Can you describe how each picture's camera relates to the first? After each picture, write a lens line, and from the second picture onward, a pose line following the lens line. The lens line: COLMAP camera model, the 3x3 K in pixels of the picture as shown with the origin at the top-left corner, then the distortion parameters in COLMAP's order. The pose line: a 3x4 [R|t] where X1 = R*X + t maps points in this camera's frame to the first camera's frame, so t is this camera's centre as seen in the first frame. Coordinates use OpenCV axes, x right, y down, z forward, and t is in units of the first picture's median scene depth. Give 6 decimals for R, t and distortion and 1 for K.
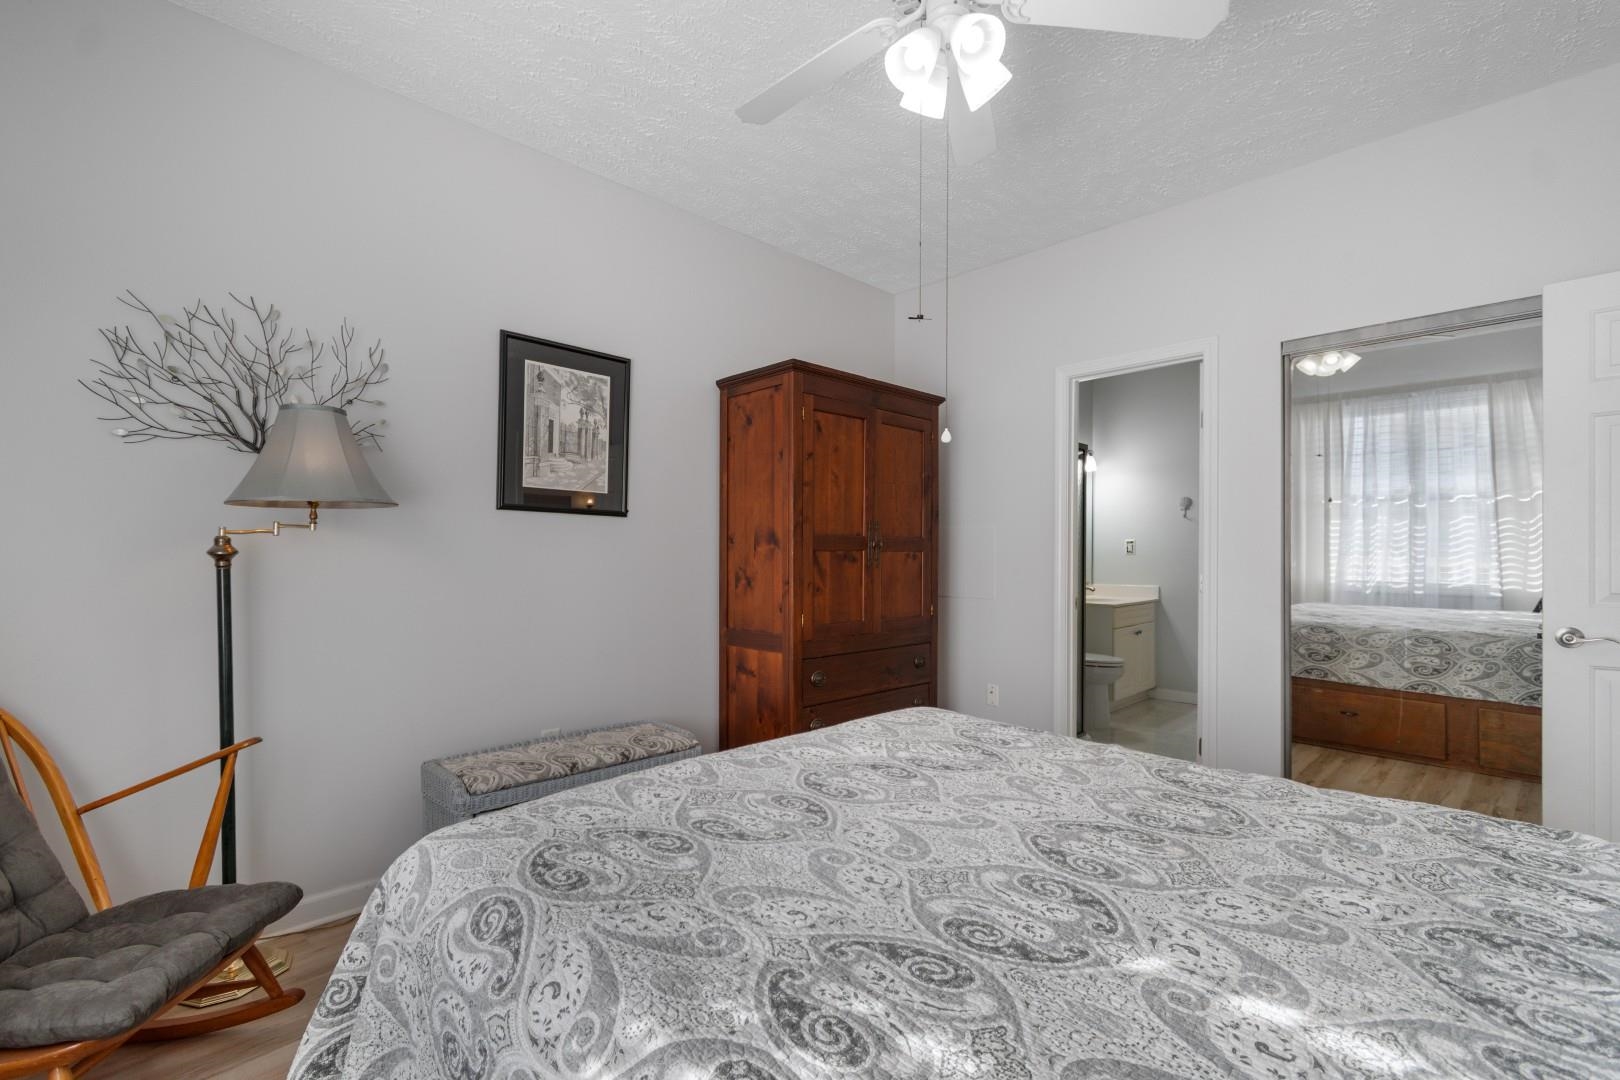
lens RADIAL K [[724.7, 0, 811.8], [0, 724.7, 549.6], [0, 0, 1]] dist [0.004469, 0.000016]
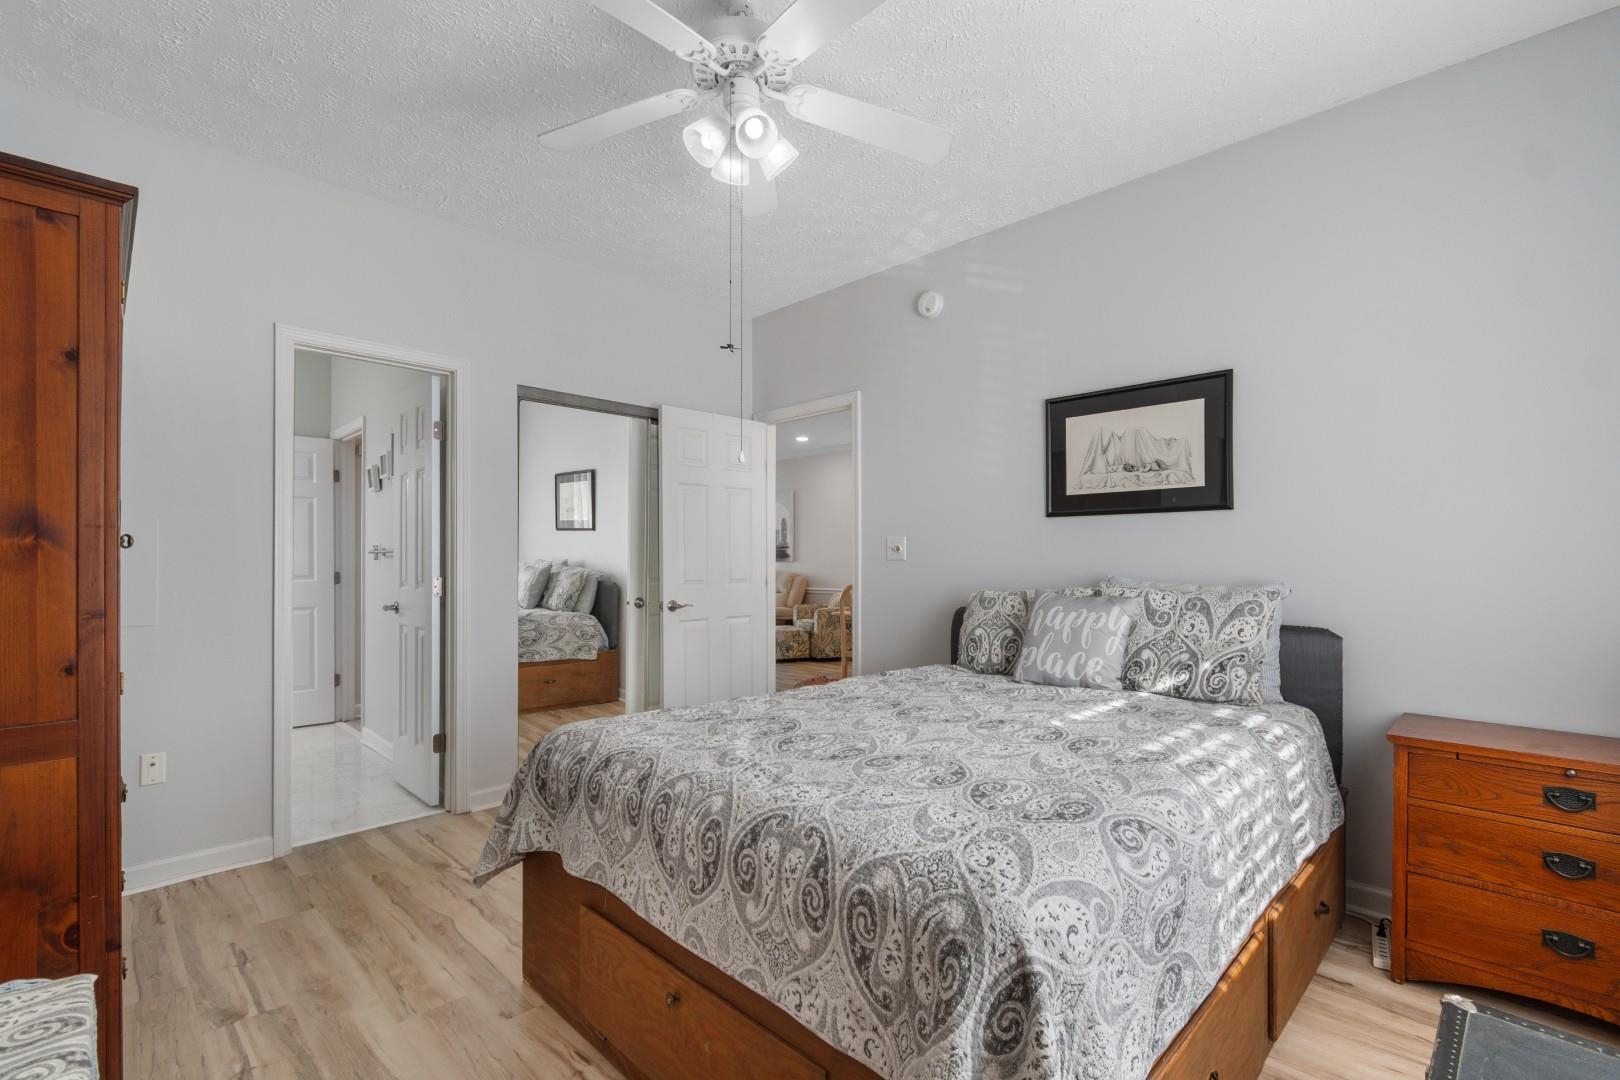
lens RADIAL K [[724.7, 0, 811.8], [0, 724.7, 549.6], [0, 0, 1]] dist [0.004469, 0.000016]
pose [[-0.015119, 0.007531, 0.999857, -1.537522], [-0.006952, 0.999947, -0.007637, 0.001381], [-0.999862, -0.007066, -0.015066, 1.402387]]
